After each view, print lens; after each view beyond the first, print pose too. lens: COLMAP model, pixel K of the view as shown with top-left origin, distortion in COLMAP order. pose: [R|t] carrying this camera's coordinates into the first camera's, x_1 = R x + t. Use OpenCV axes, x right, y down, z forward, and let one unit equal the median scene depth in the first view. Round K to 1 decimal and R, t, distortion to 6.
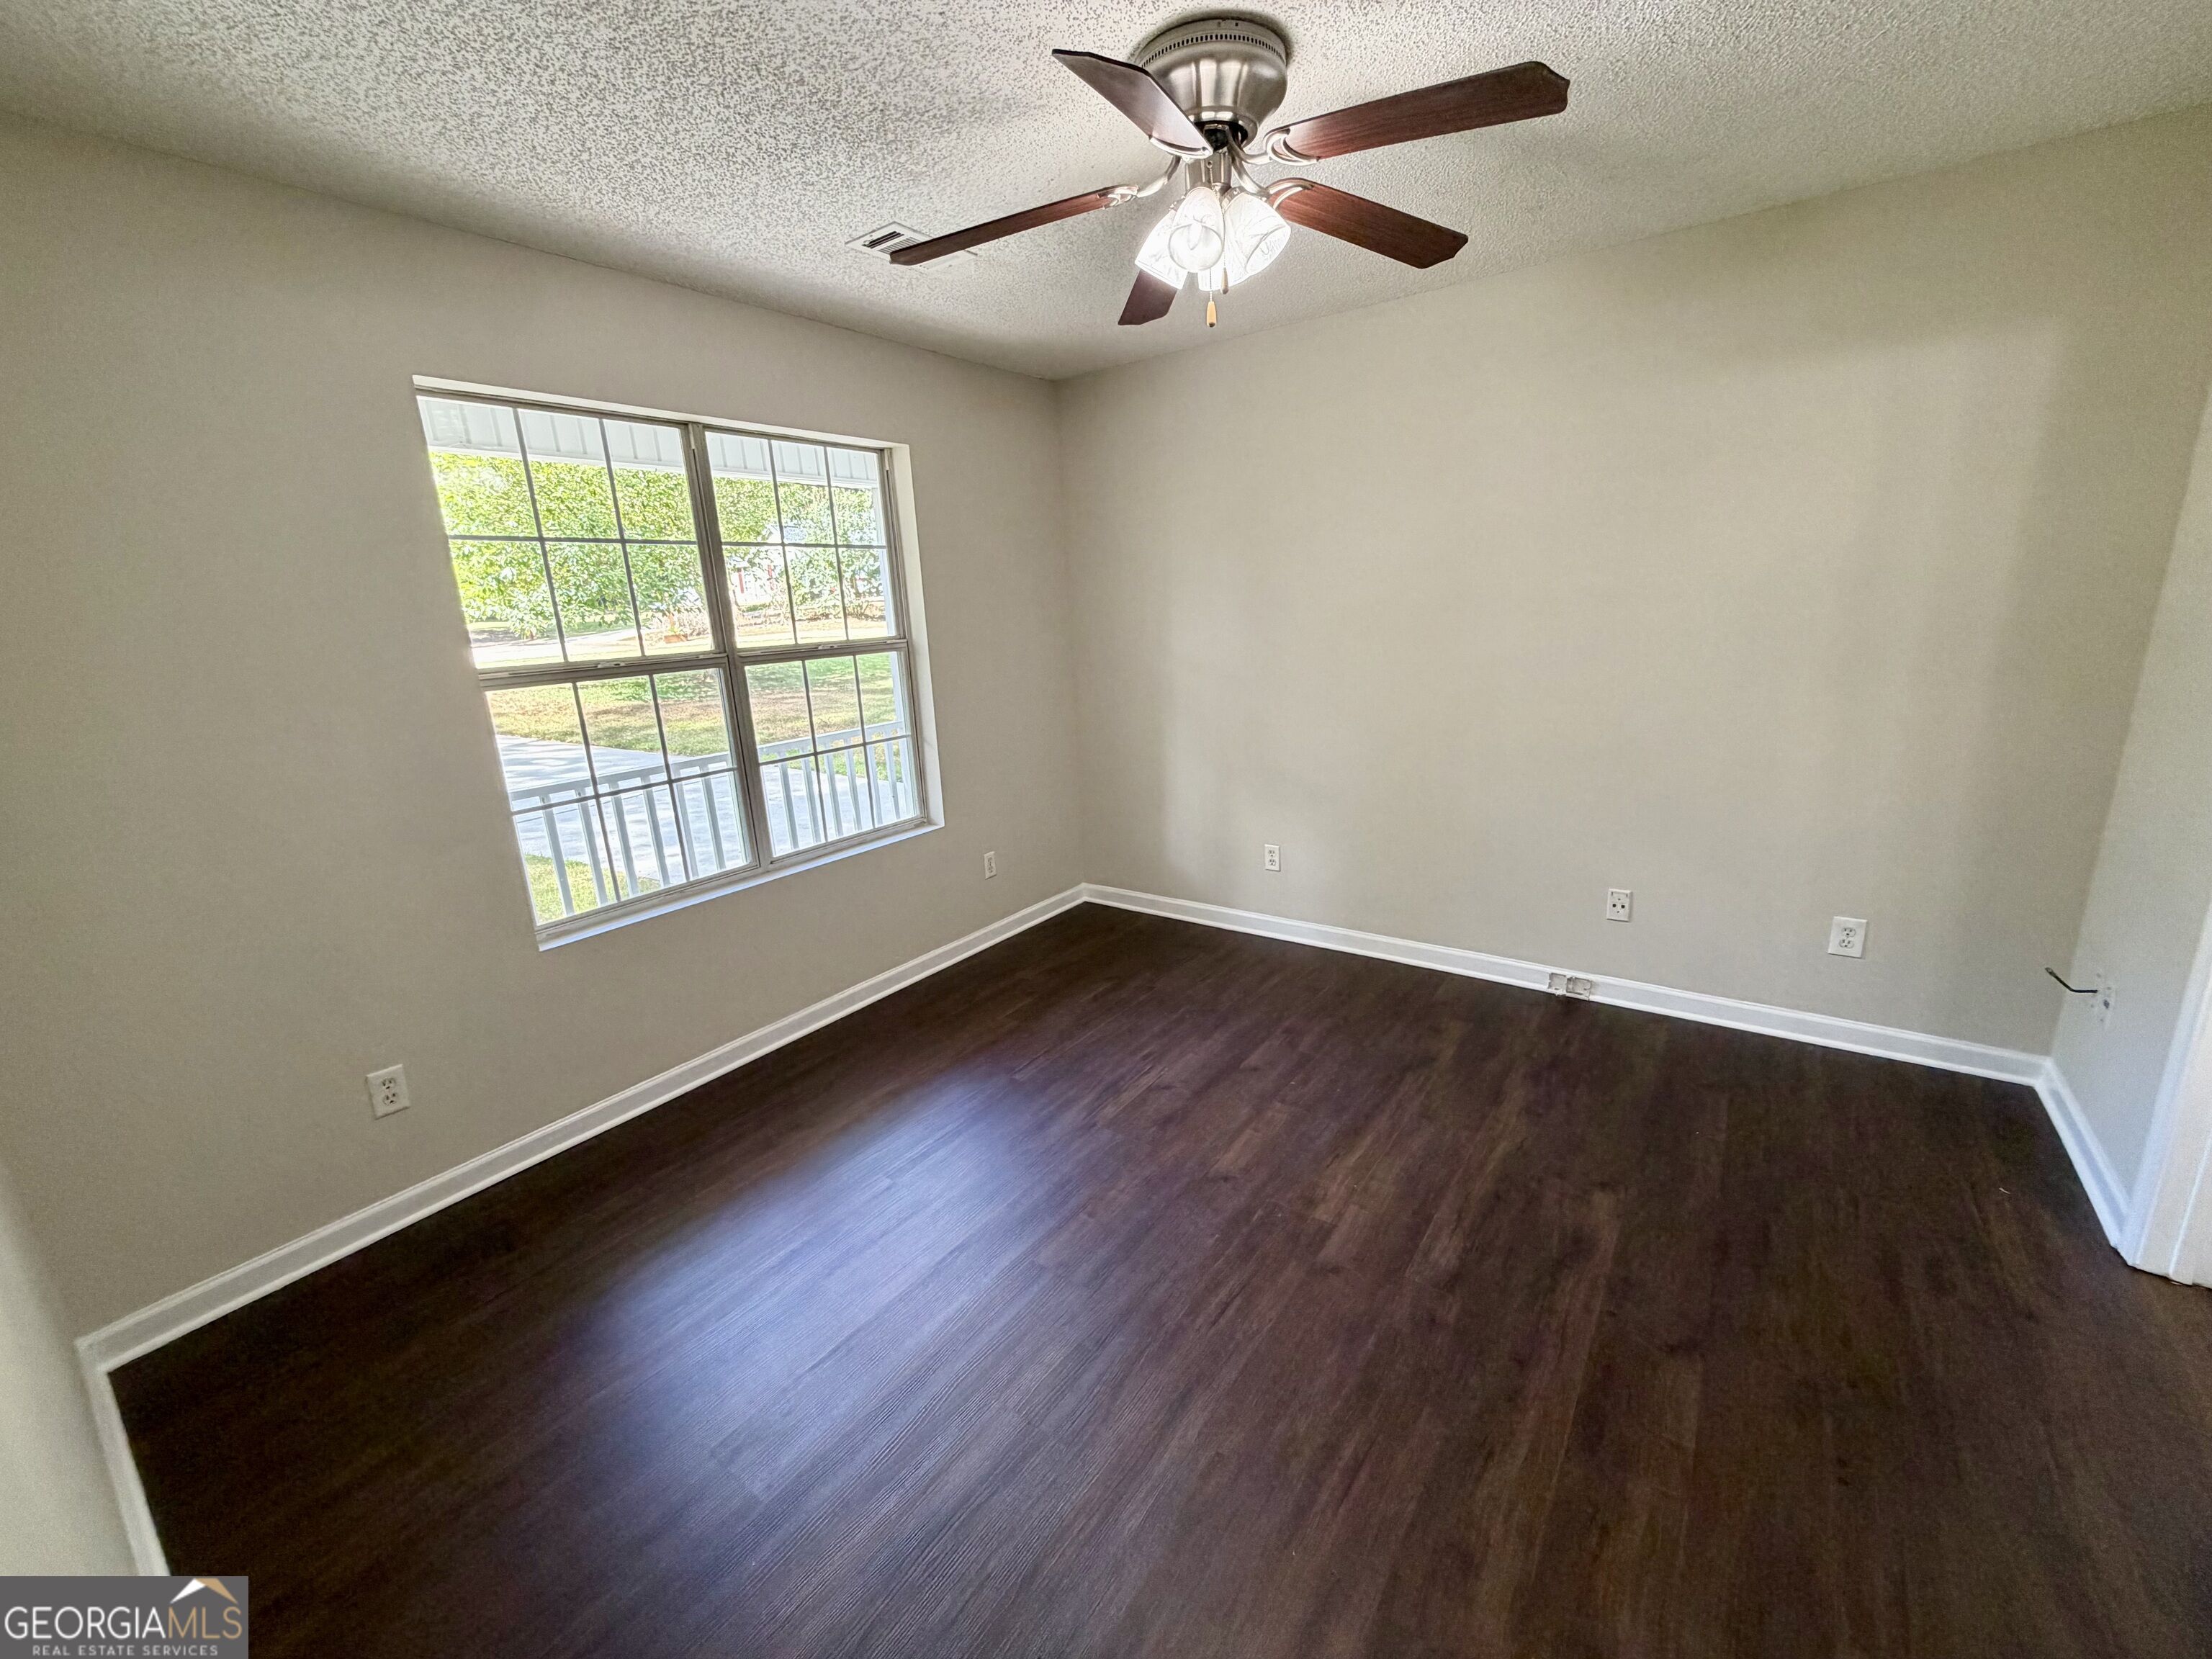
lens RADIAL K [[900.4, 0, 1106.0], [0, 900.4, 829.5], [0, 0, 1]] dist [-0.002828, -0.000233]
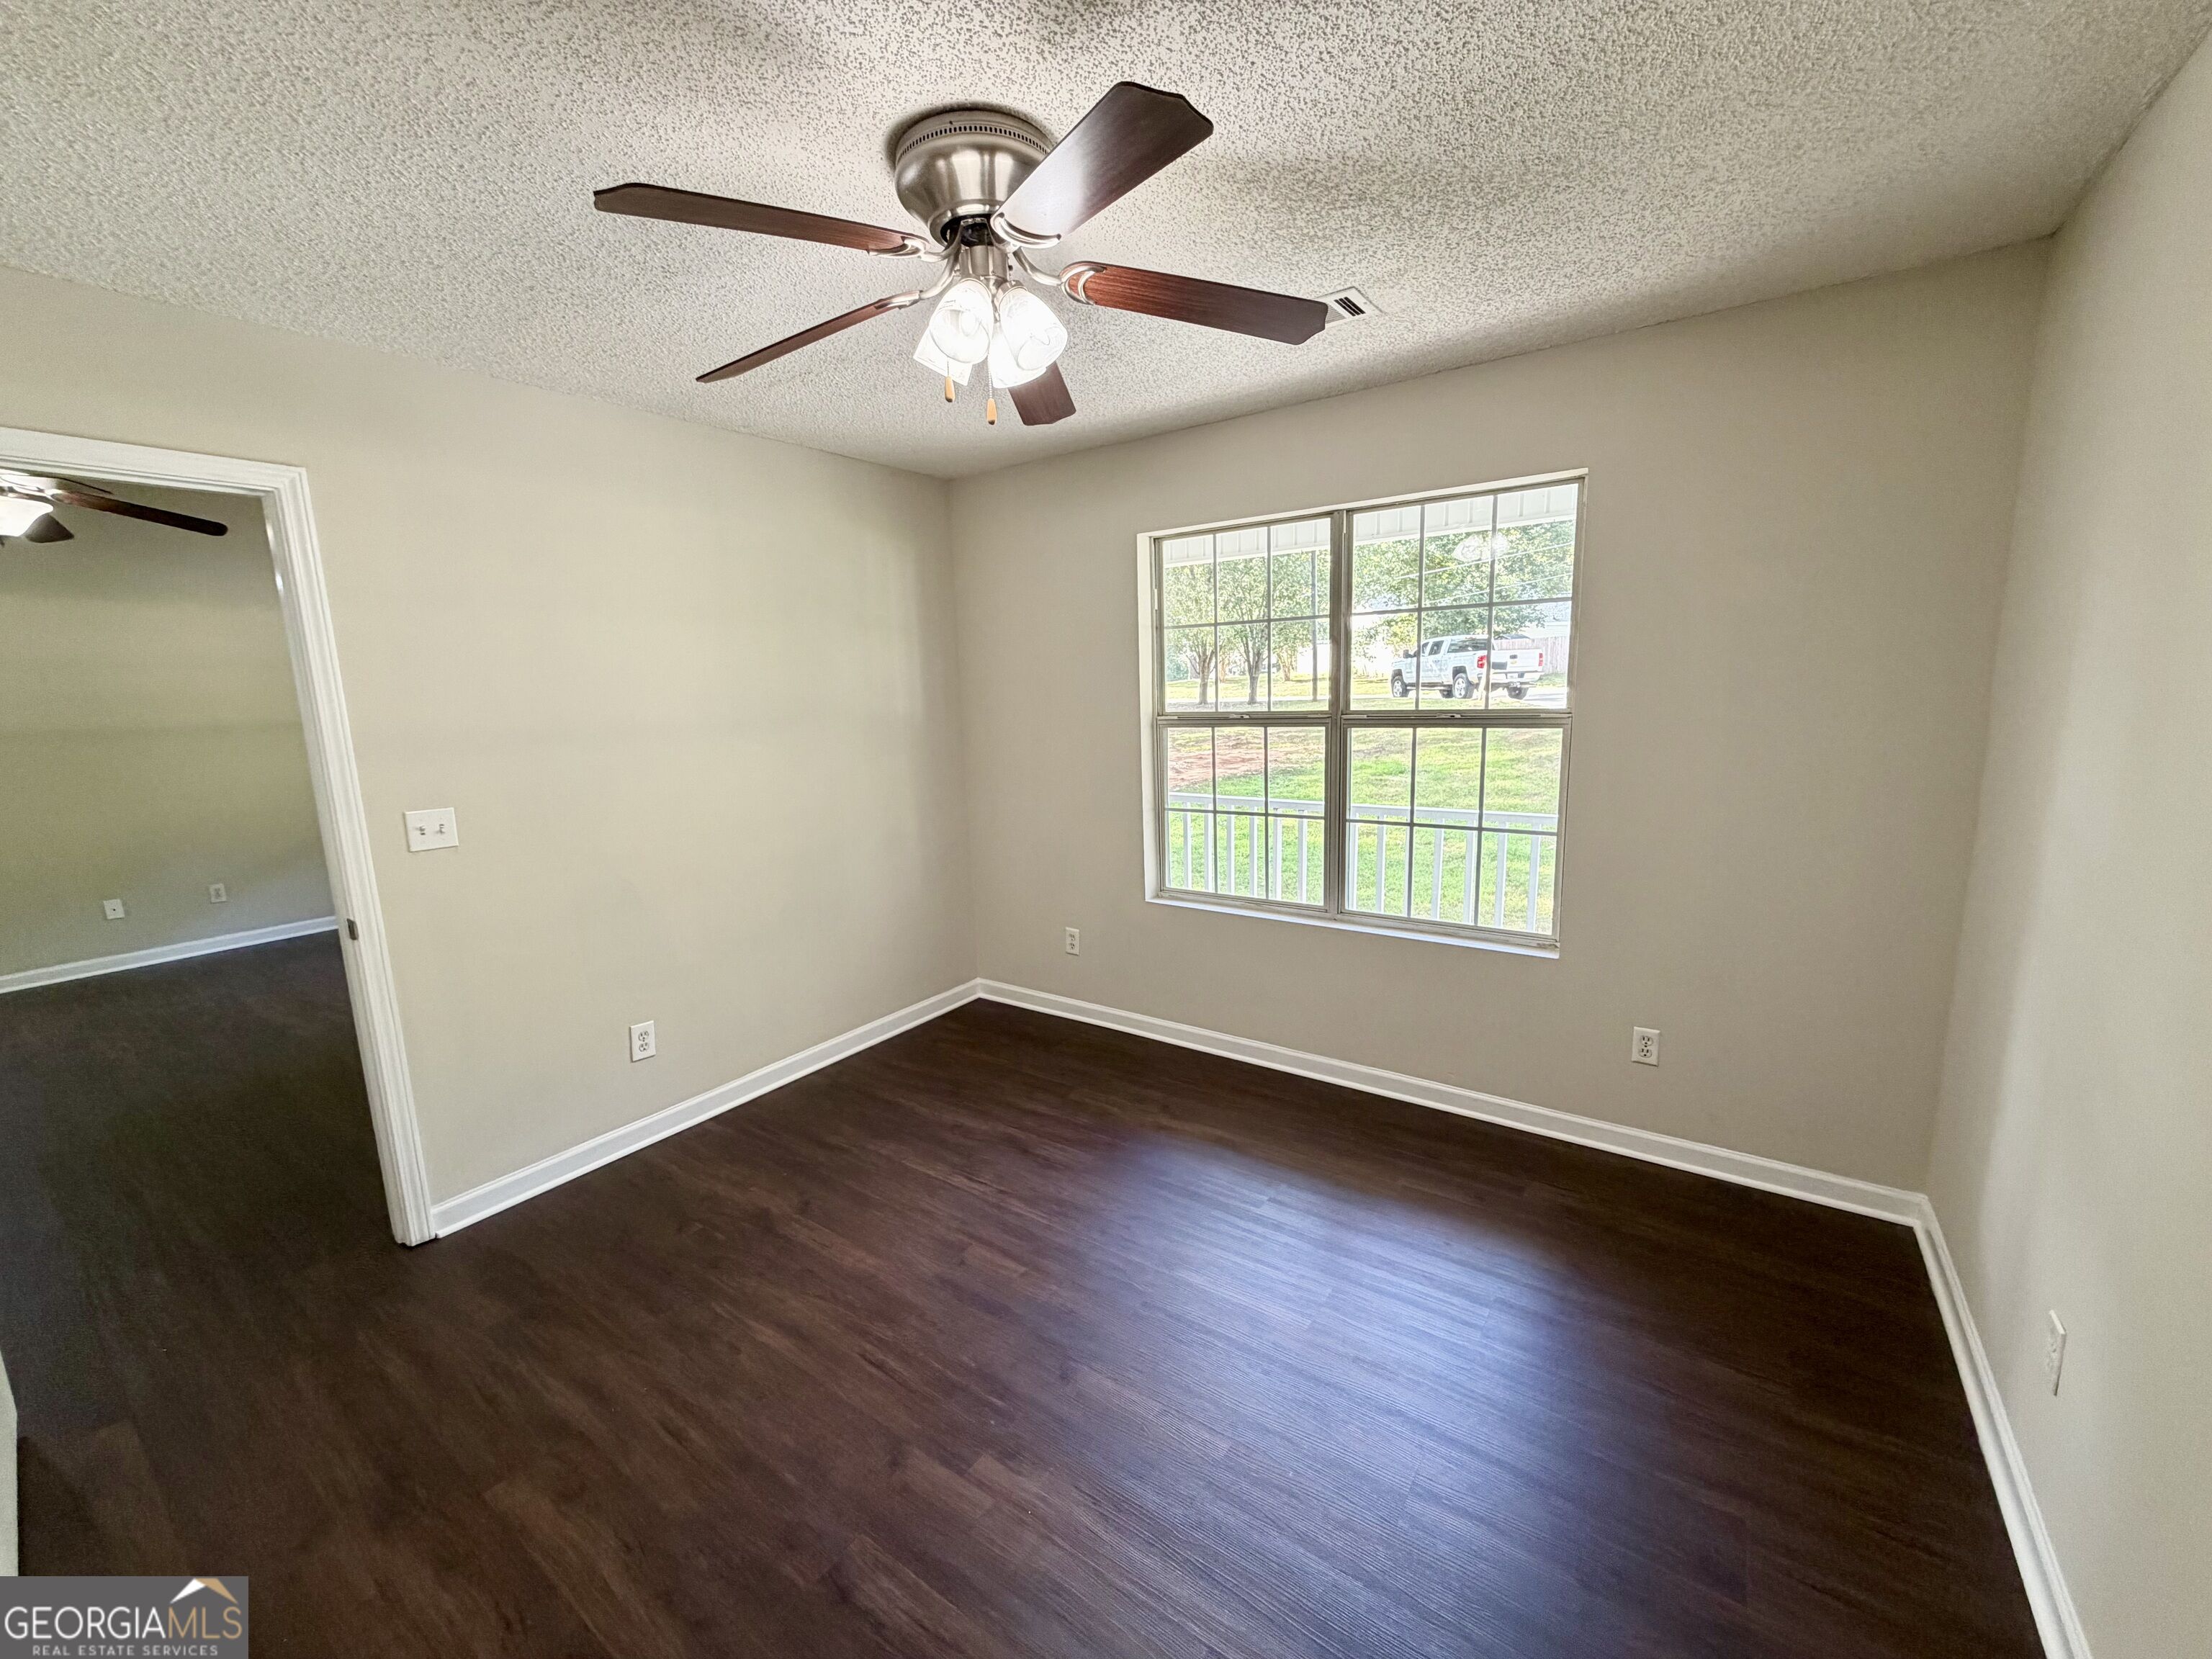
lens RADIAL K [[900.4, 0, 1106.0], [0, 900.4, 829.5], [0, 0, 1]] dist [-0.002828, -0.000233]
pose [[-0.003309, 0.212883, -0.977072, 0.708709], [-0.212355, 0.954643, 0.208716, -0.242294], [0.977187, 0.208177, 0.042048, 0.742748]]
